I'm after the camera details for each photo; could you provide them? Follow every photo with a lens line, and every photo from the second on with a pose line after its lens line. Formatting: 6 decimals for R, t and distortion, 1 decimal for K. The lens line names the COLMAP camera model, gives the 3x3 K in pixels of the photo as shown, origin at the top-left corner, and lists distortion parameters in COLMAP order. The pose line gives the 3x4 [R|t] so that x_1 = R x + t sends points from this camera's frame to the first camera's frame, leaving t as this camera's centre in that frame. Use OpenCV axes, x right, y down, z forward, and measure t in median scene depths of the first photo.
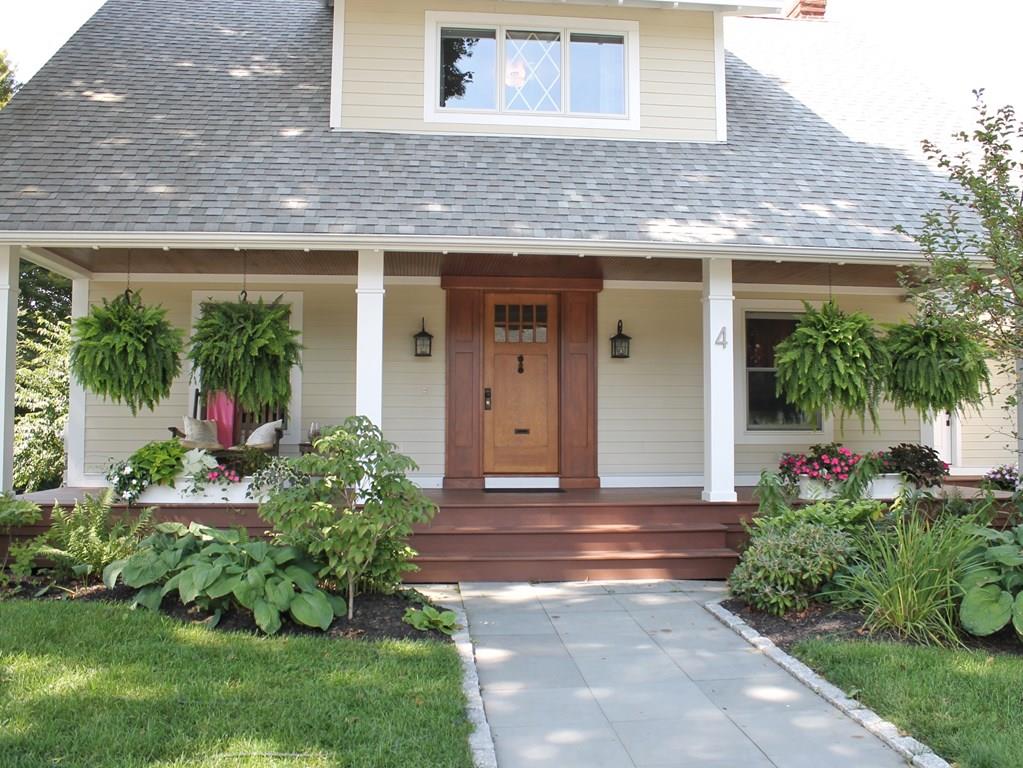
lens RADIAL K [[992.5, 0, 511.5], [0, 992.5, 384.0], [0, 0, 1]] dist [-0.133394, 0.018455]
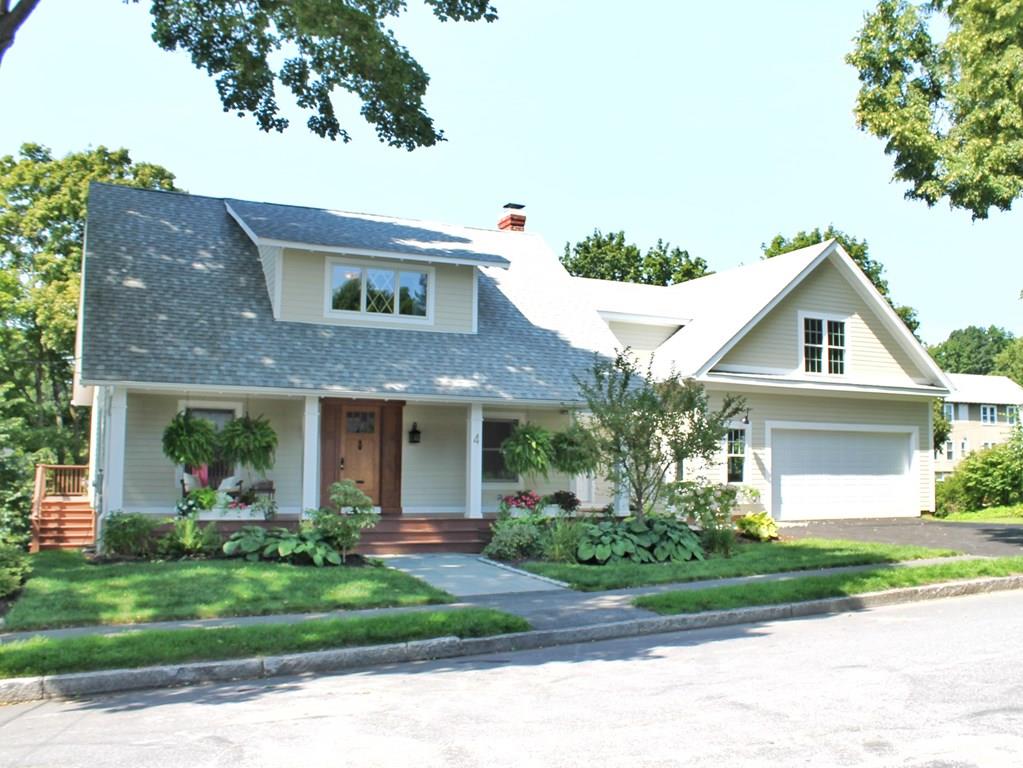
lens RADIAL K [[992.5, 0, 511.5], [0, 992.5, 384.0], [0, 0, 1]] dist [-0.133394, 0.018455]
pose [[0.946872, 0.035231, 0.319674, -0.384321], [-0.022276, 0.998779, -0.044093, -0.071285], [-0.320837, 0.034629, 0.946501, -0.991029]]
